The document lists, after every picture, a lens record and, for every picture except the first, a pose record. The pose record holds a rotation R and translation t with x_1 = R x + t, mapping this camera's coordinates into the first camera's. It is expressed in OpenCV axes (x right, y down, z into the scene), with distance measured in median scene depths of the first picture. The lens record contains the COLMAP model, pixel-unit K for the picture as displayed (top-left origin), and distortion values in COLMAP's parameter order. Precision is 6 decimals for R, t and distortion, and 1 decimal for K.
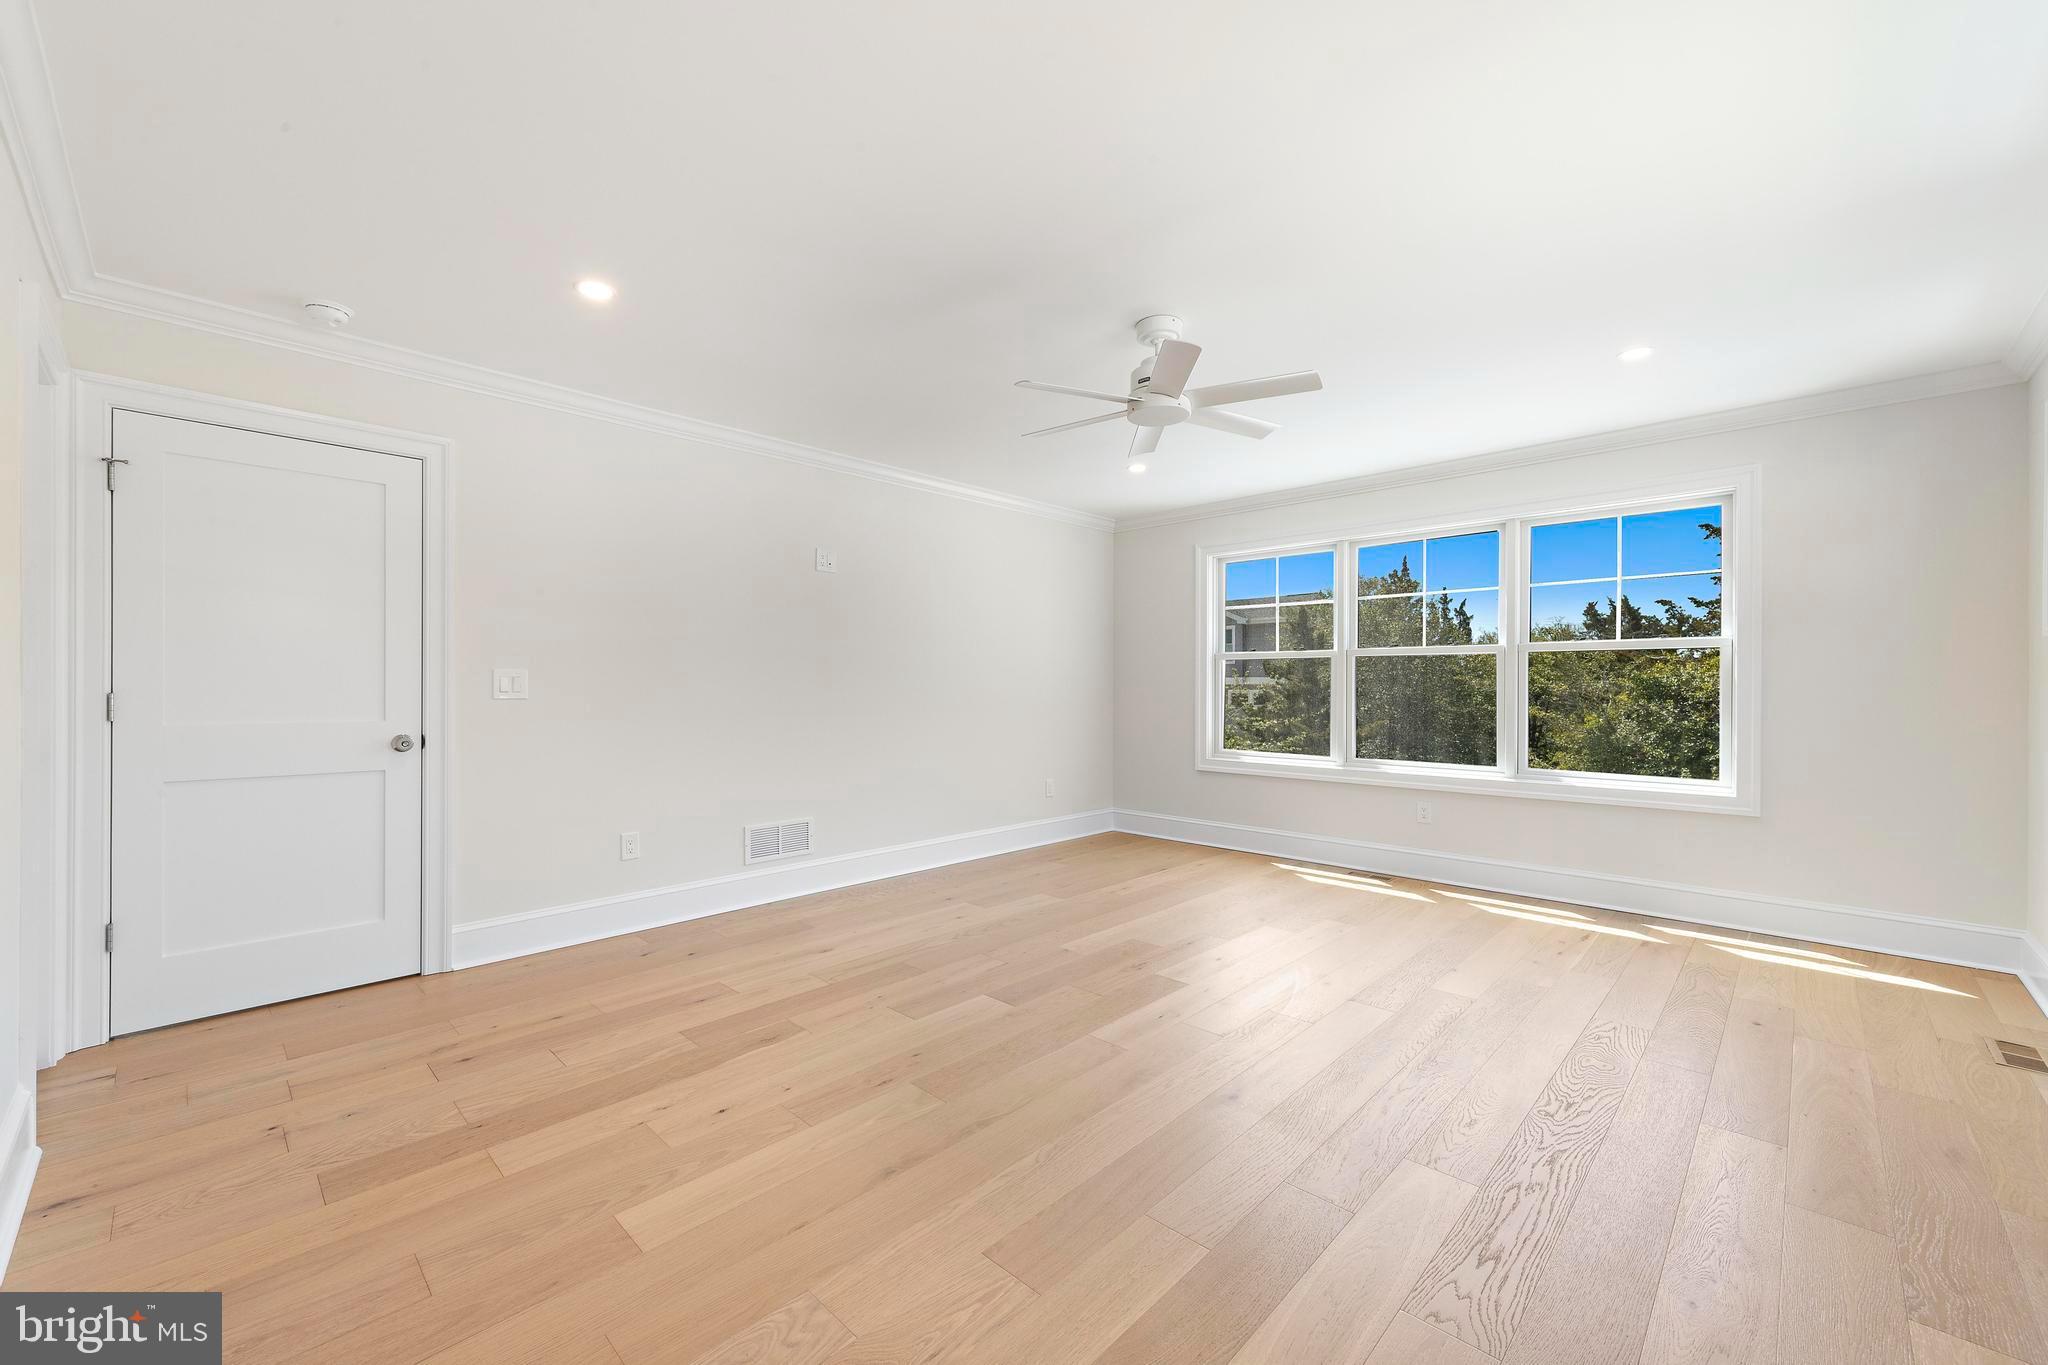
lens RADIAL K [[792.5, 0, 1012.0], [0, 792.5, 687.7], [0, 0, 1]] dist [0.002123, 0.000110]
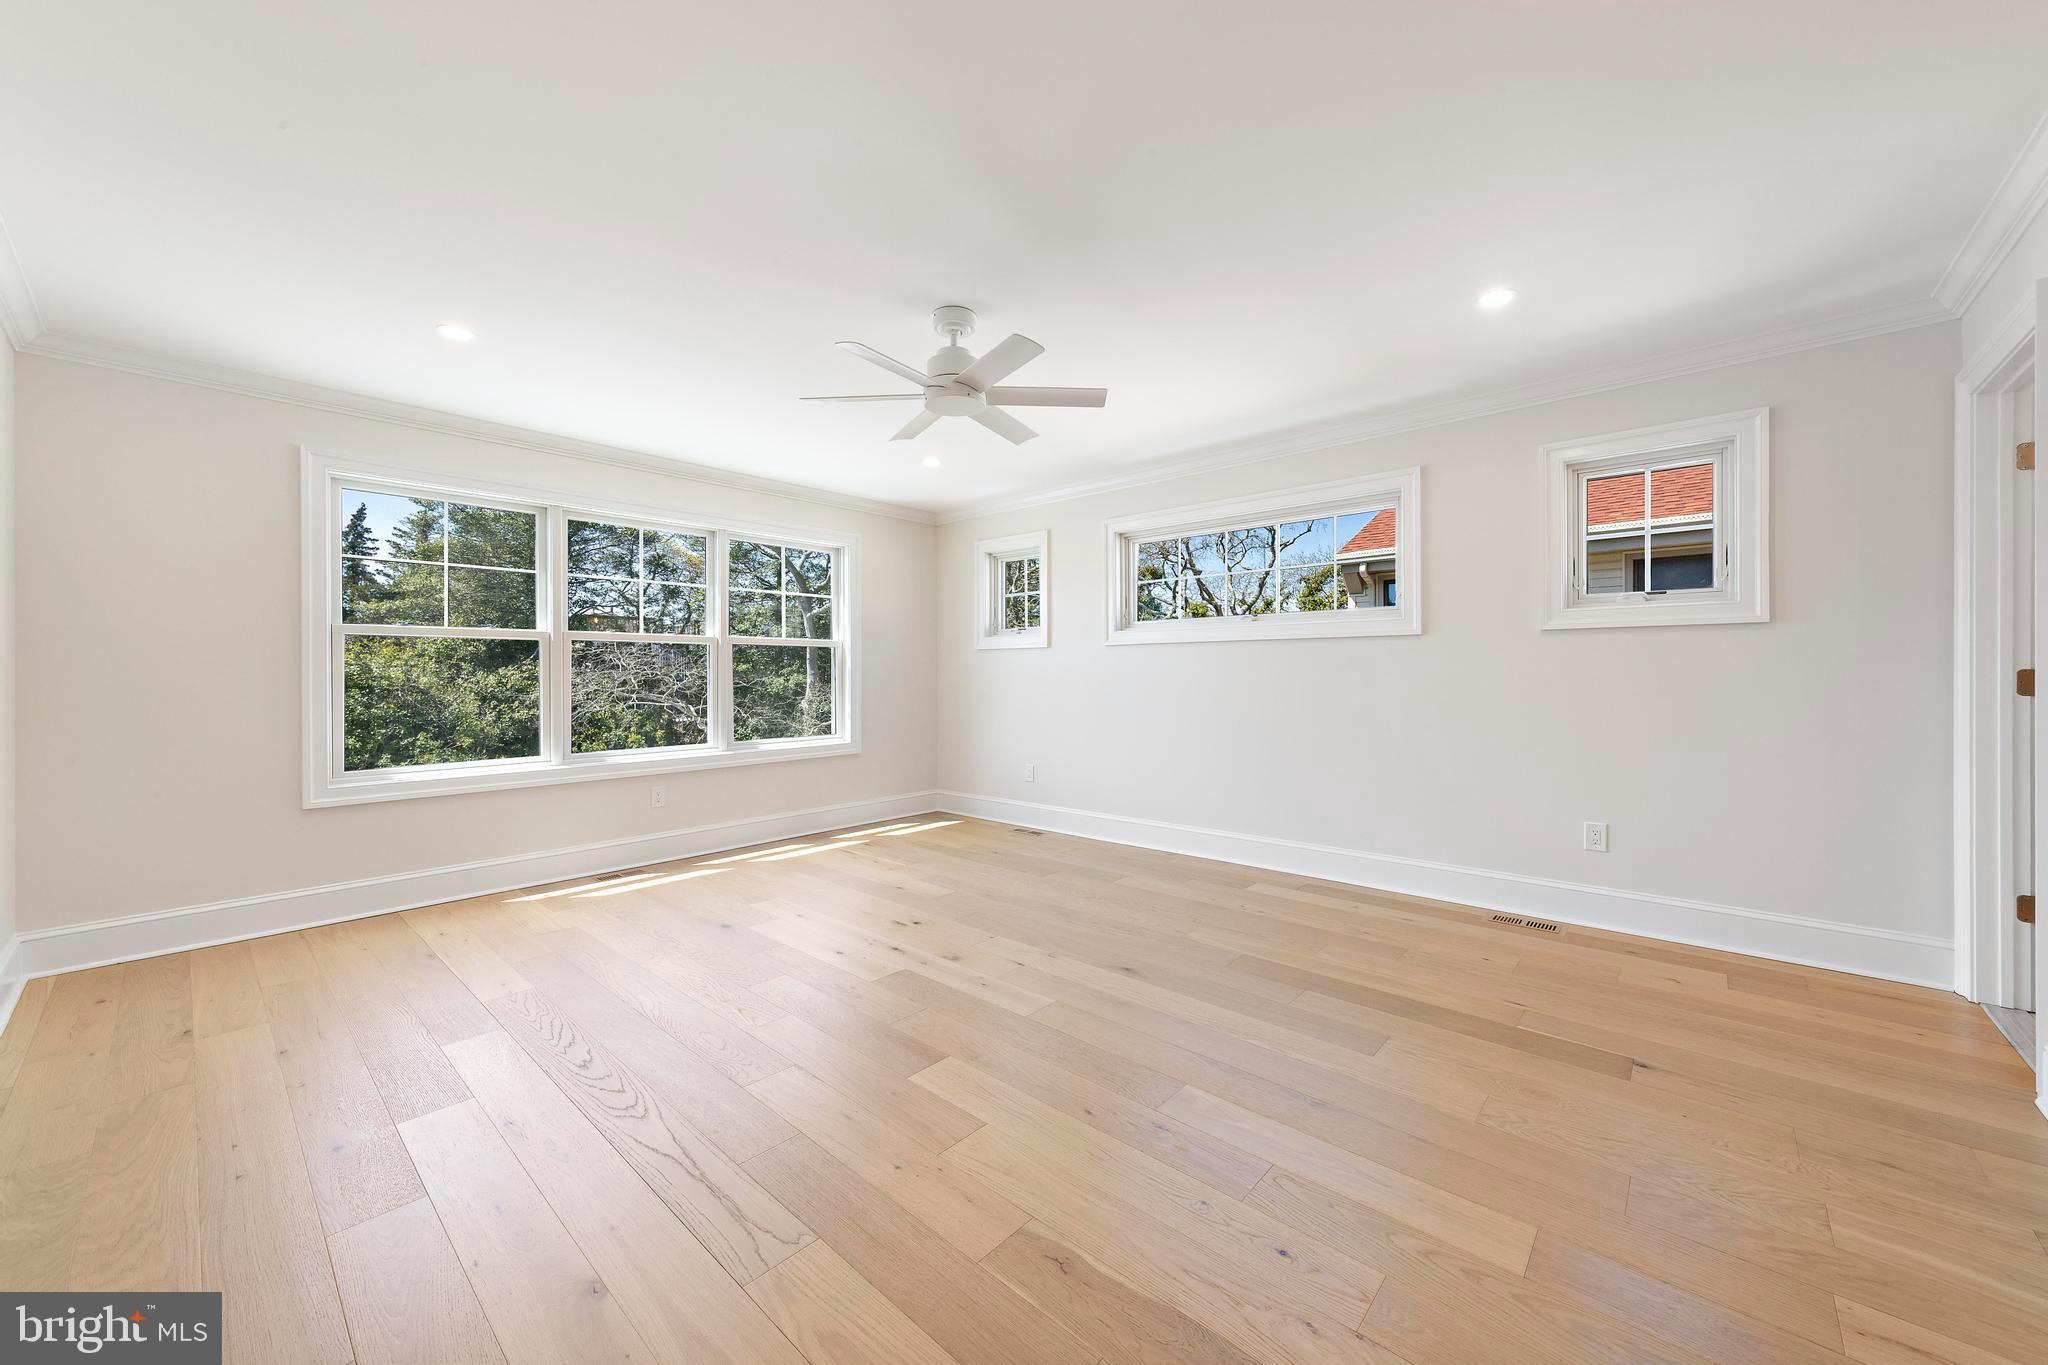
lens RADIAL K [[761.6, 0, 1023.4], [0, 761.6, 672.6], [0, 0, 1]] dist [0.006079, -0.000110]
pose [[-0.035224, 0.000342, 0.999379, -0.612719], [0.006645, 0.999978, -0.000108, 0.001545], [-0.999357, 0.006637, -0.035225, 0.729720]]
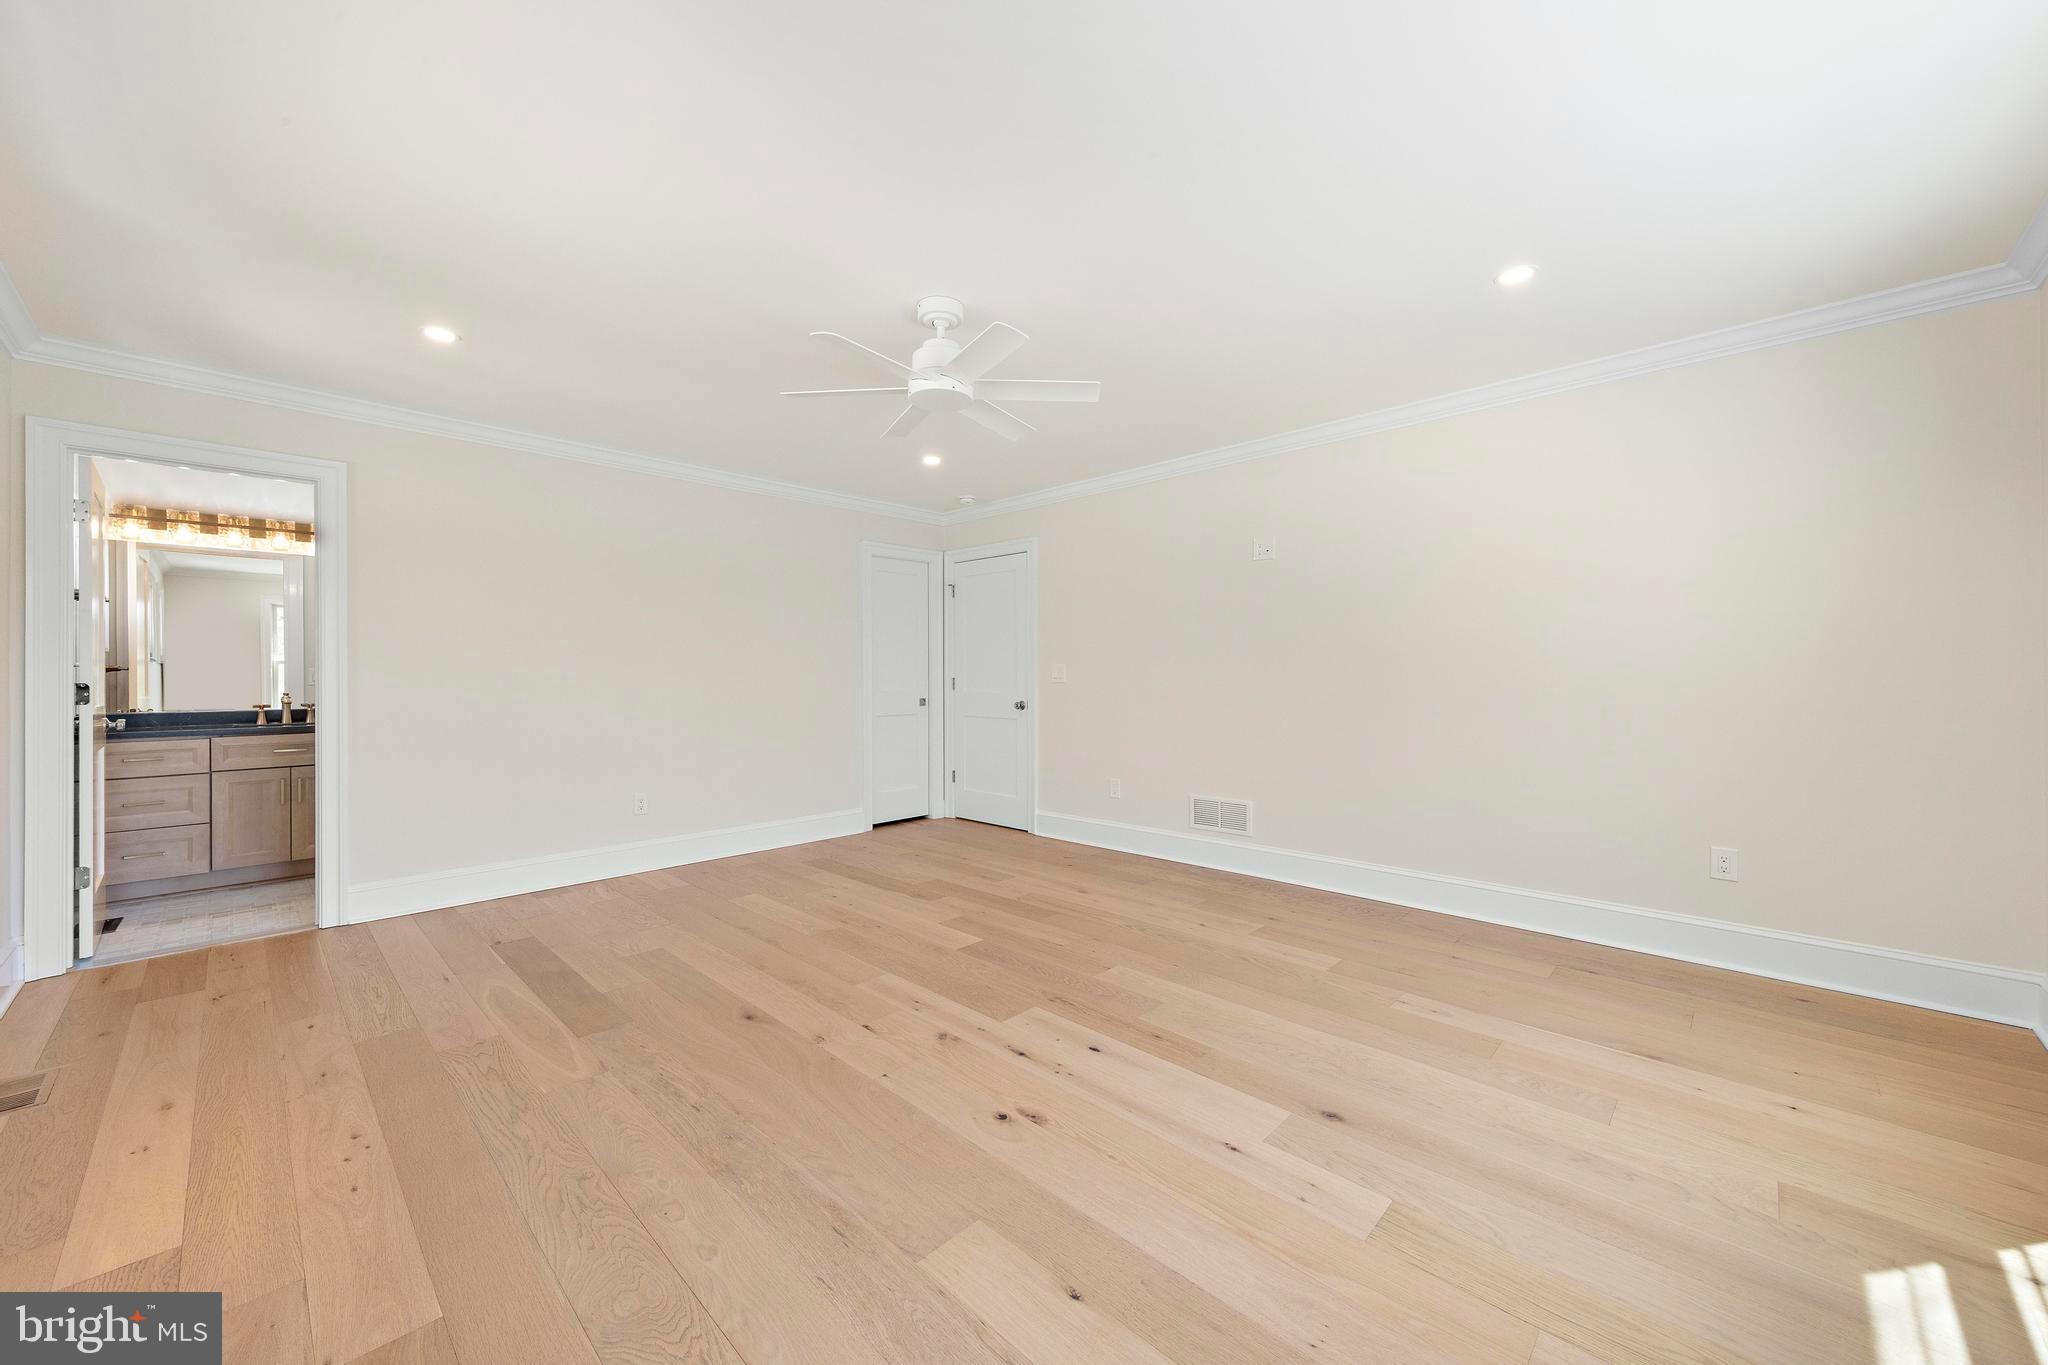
lens RADIAL K [[761.6, 0, 1044.3], [0, 761.6, 678.8], [0, 0, 1]] dist [0.006079, -0.000110]
pose [[0.031161, 0.006814, -0.999491, 0.866560], [0.003649, 0.999969, 0.006931, -0.003214], [0.999508, -0.003863, 0.031135, 0.844309]]
